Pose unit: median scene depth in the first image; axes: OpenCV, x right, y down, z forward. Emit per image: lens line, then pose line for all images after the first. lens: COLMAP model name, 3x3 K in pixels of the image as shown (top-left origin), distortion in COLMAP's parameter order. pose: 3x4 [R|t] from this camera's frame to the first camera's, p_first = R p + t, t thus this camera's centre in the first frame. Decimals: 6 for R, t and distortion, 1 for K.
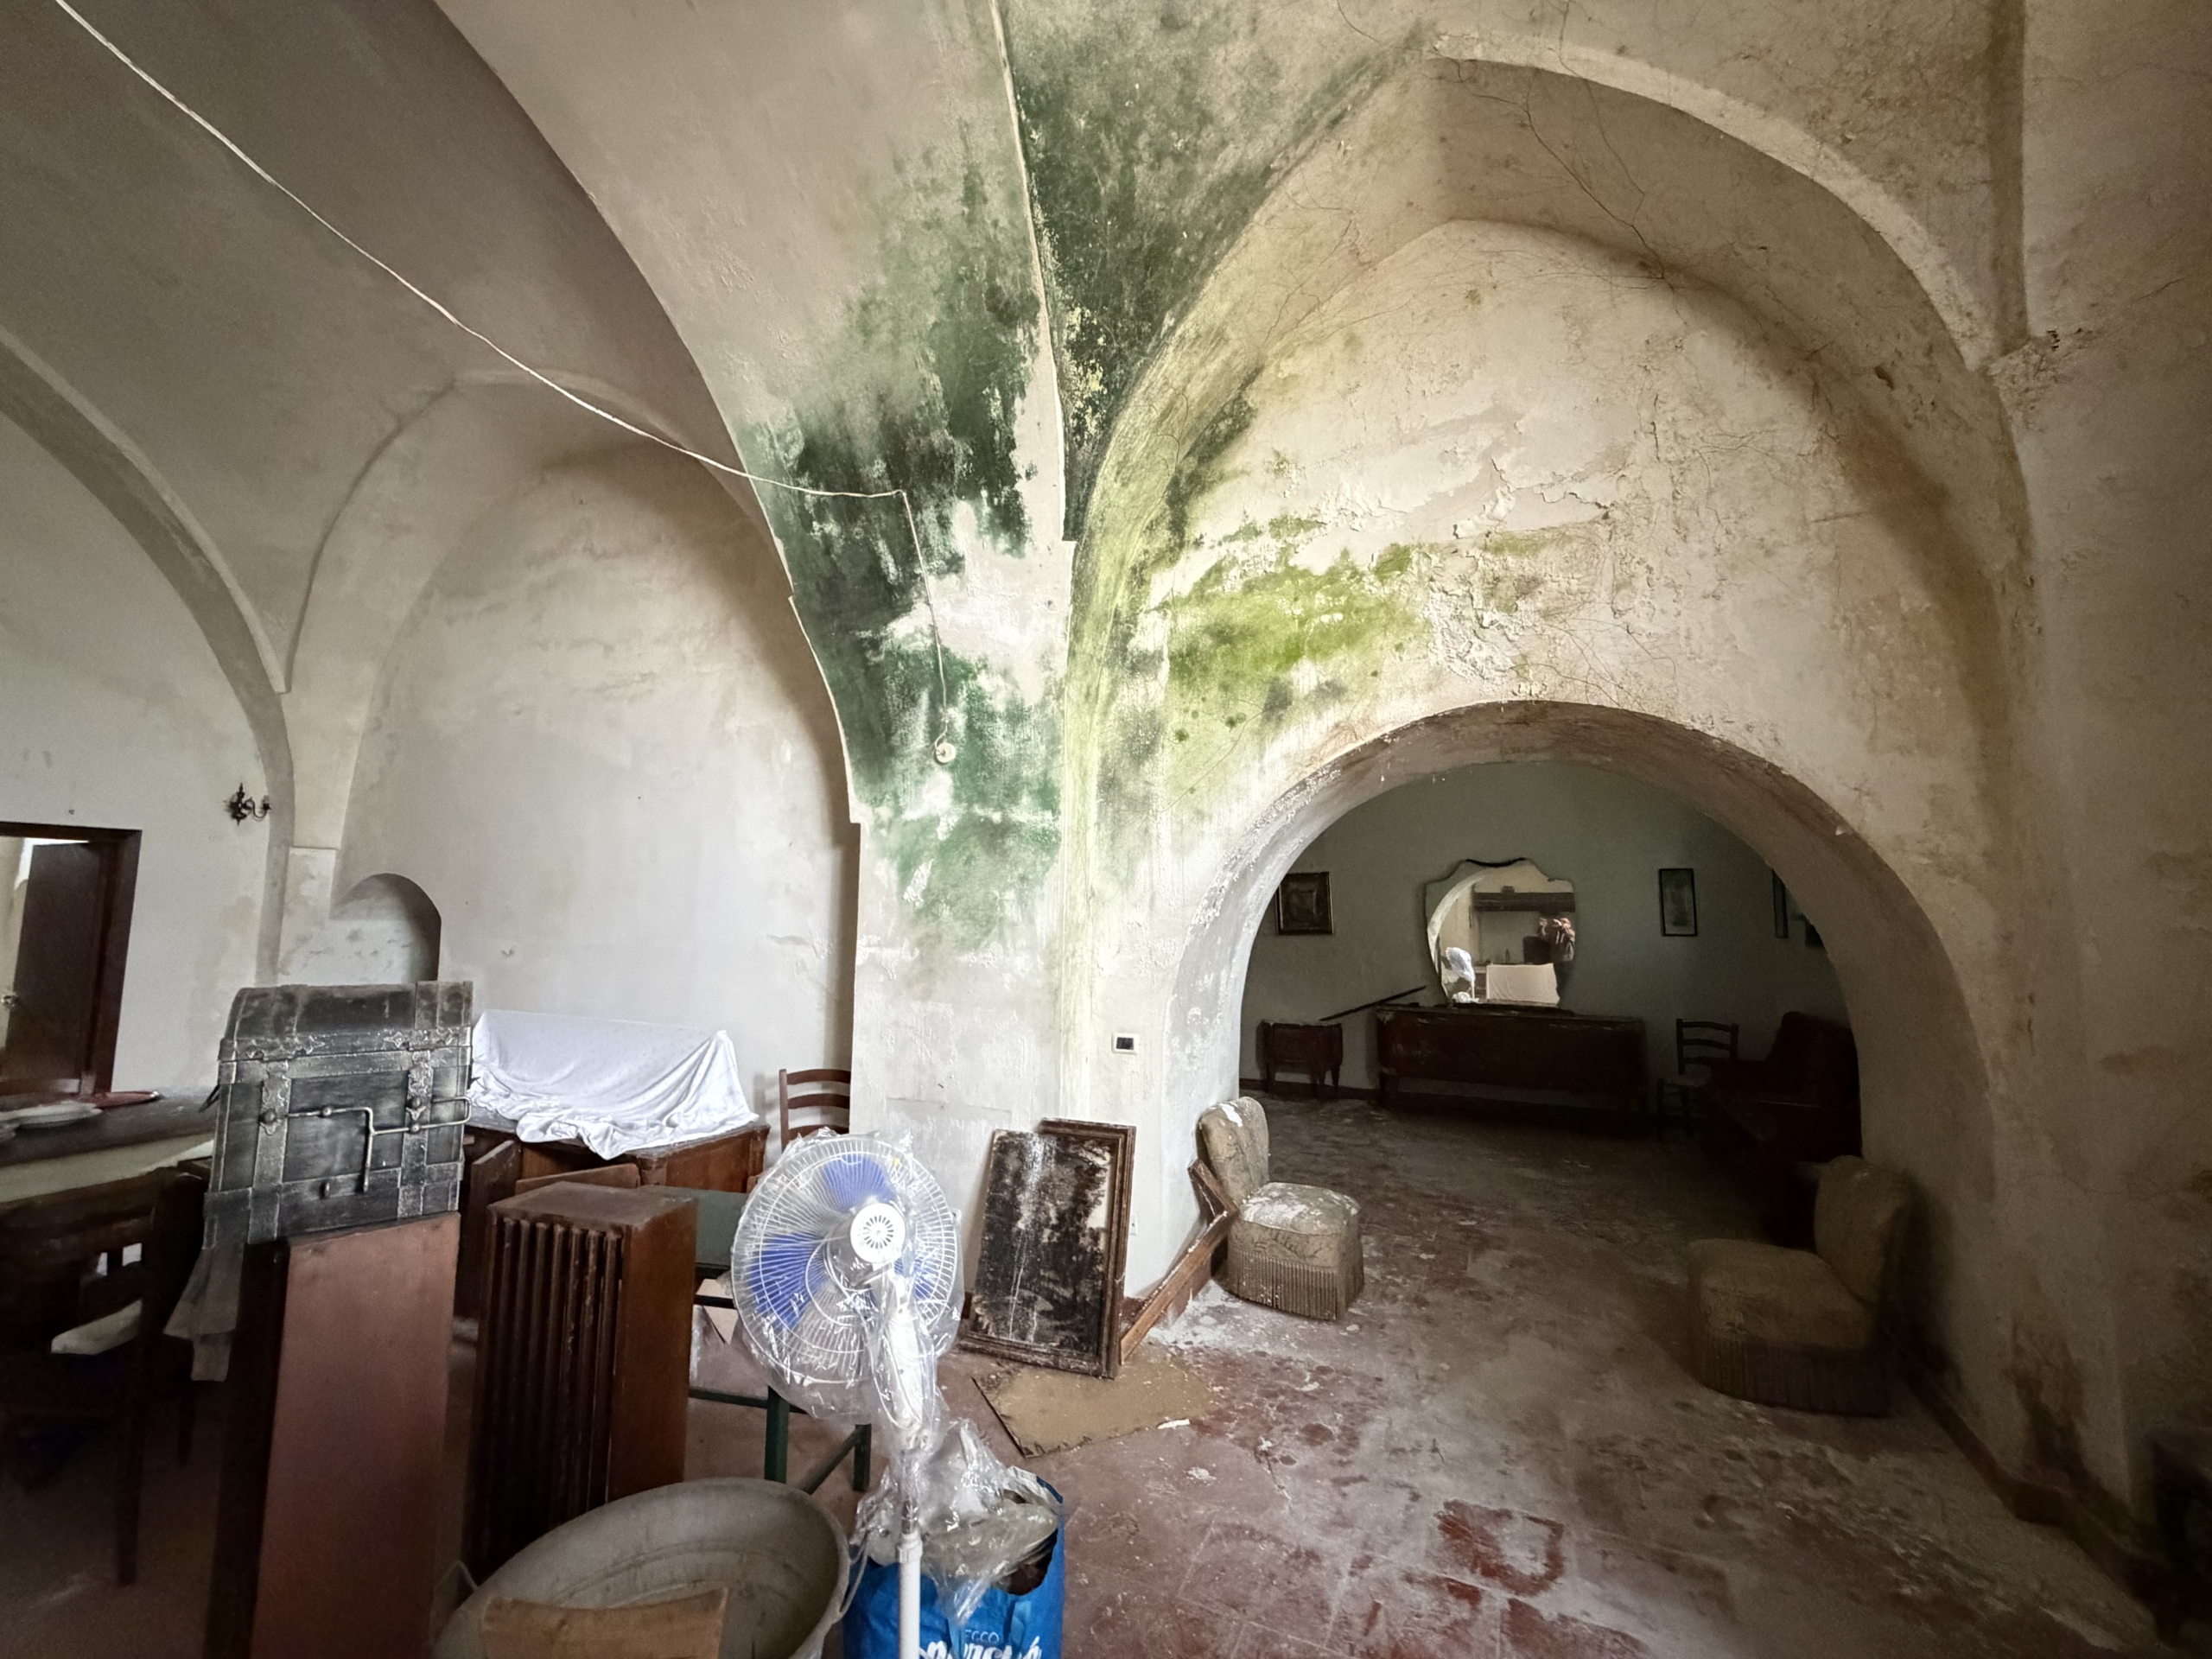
lens RADIAL K [[880.2, 0, 1098.9], [0, 880.2, 828.9], [0, 0, 1]] dist [-0.001266, 0.000352]
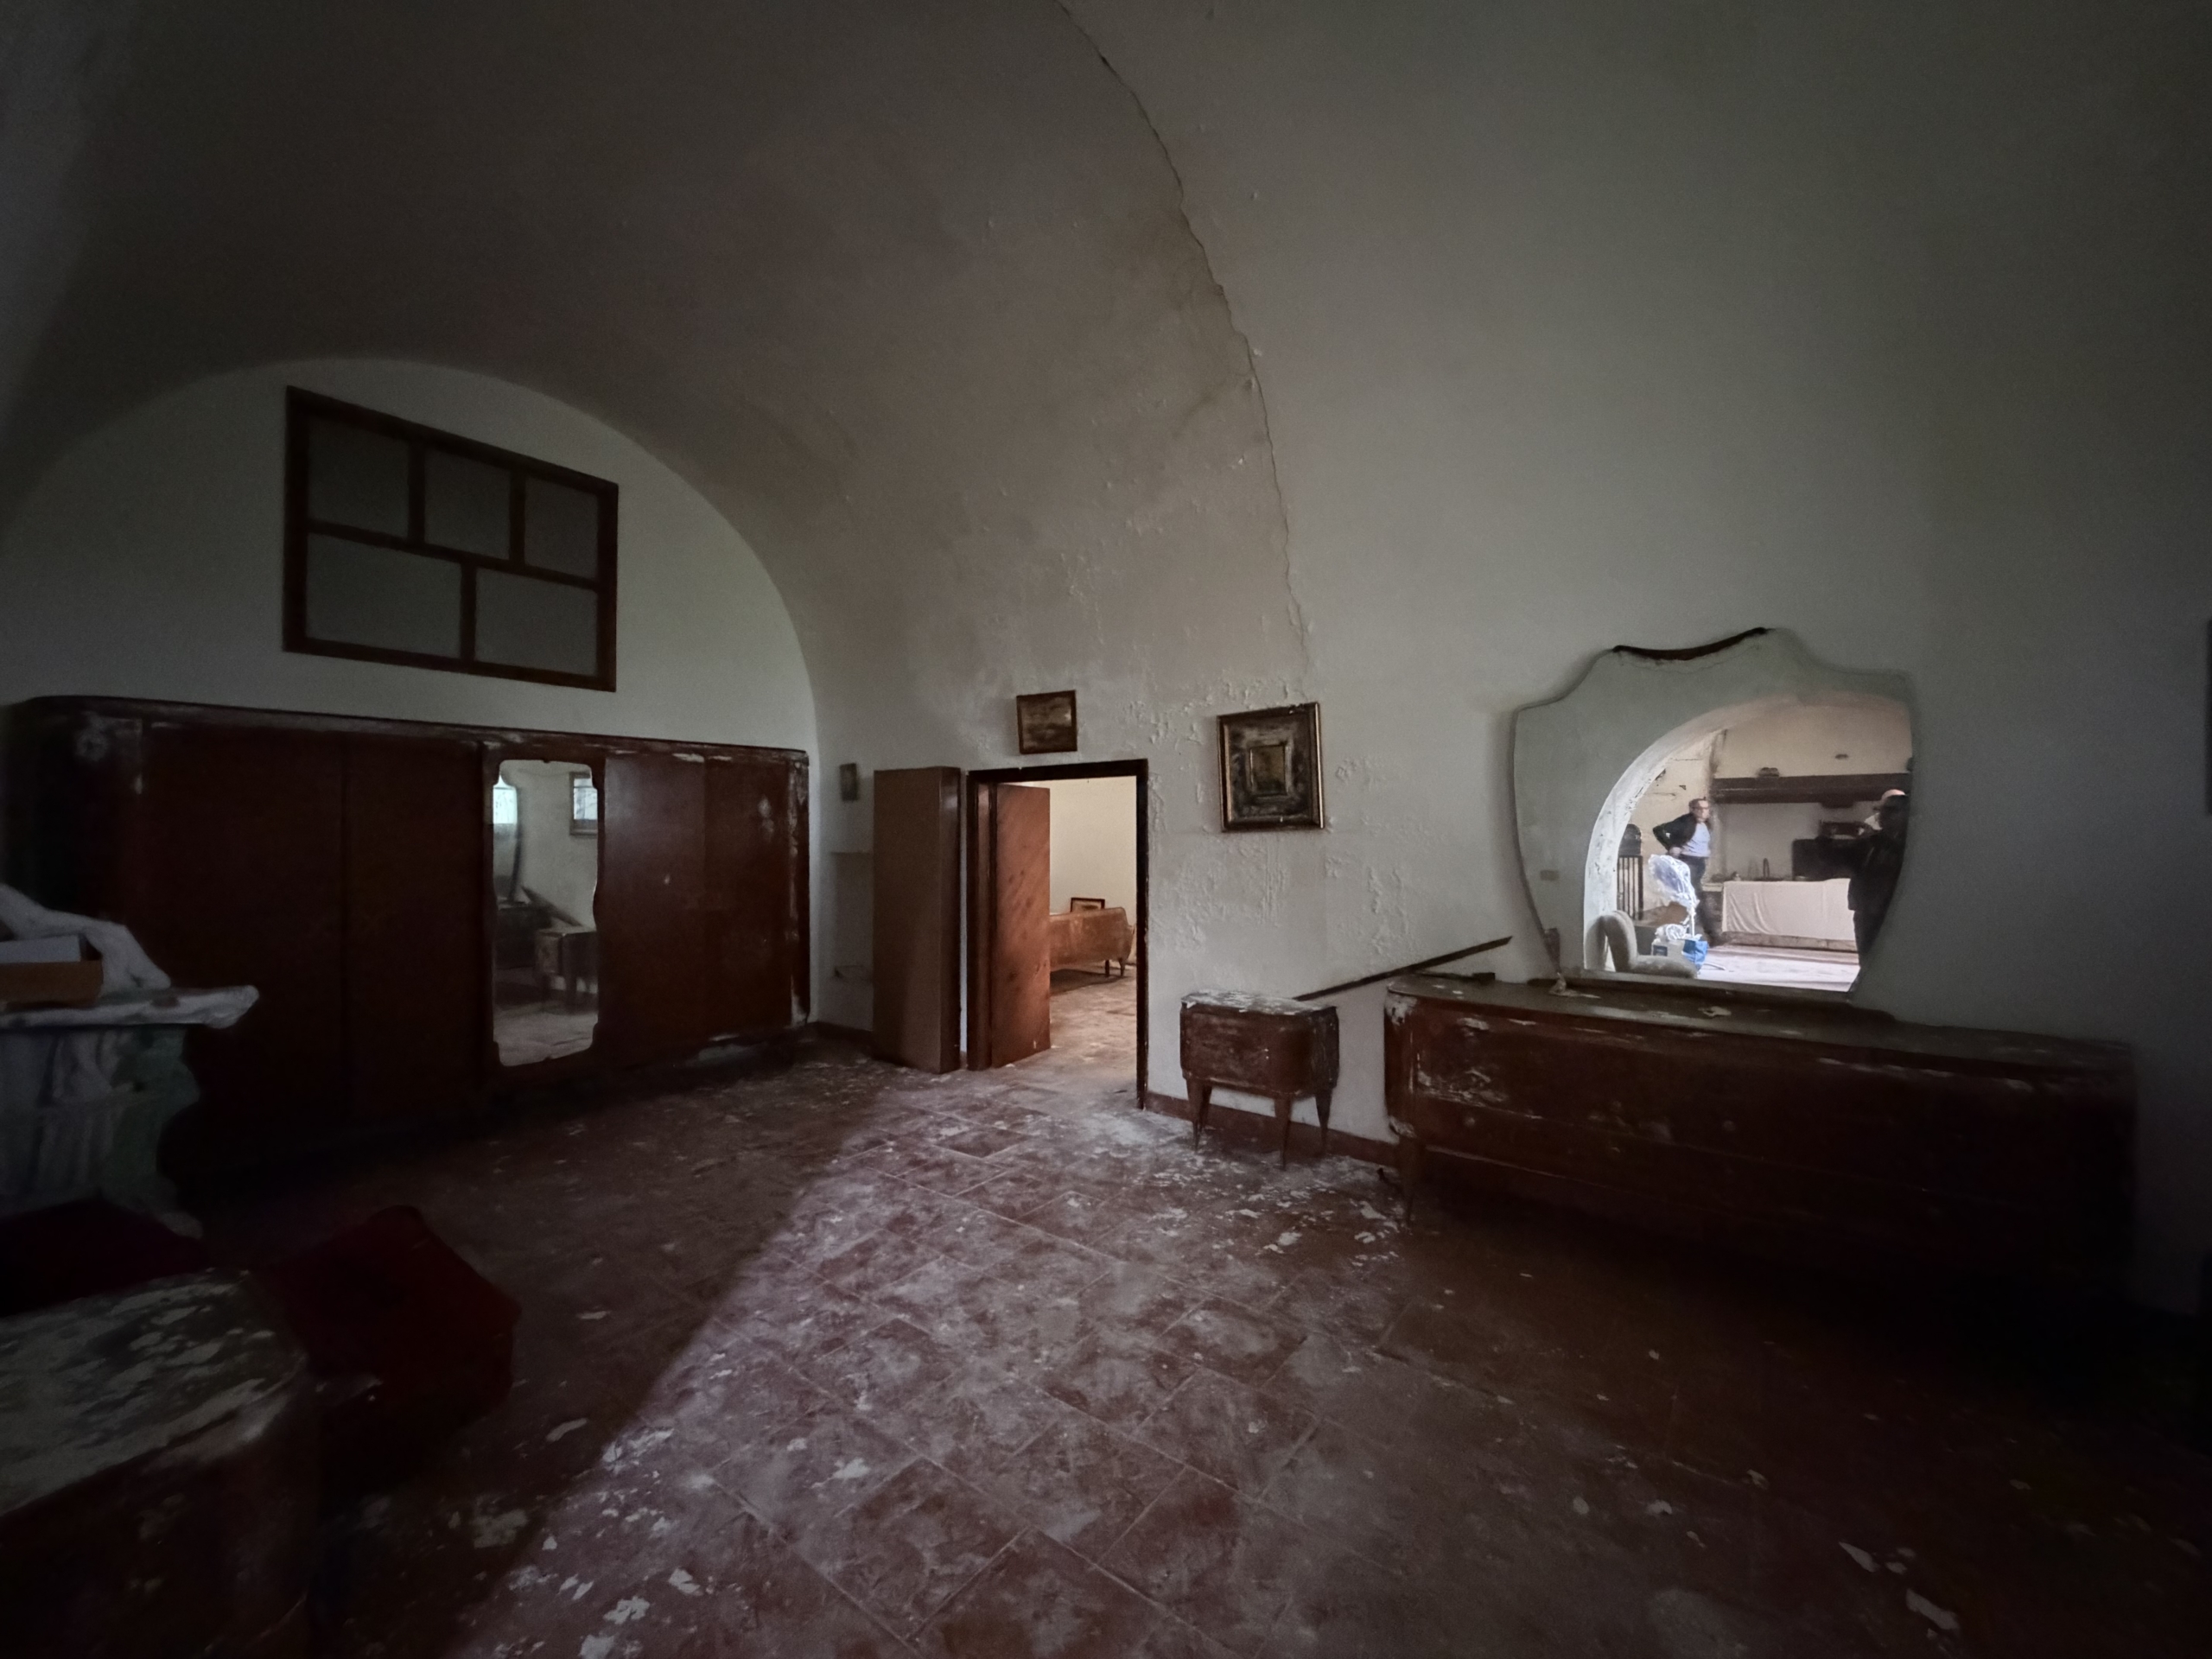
lens RADIAL K [[880.2, 0, 1088.9], [0, 880.2, 825.9], [0, 0, 1]] dist [-0.001266, 0.000352]
pose [[0.972288, -0.018147, -0.233080, 0.257042], [0.039556, 0.995378, 0.087509, 0.071212], [0.230415, -0.094303, 0.968512, 0.498530]]
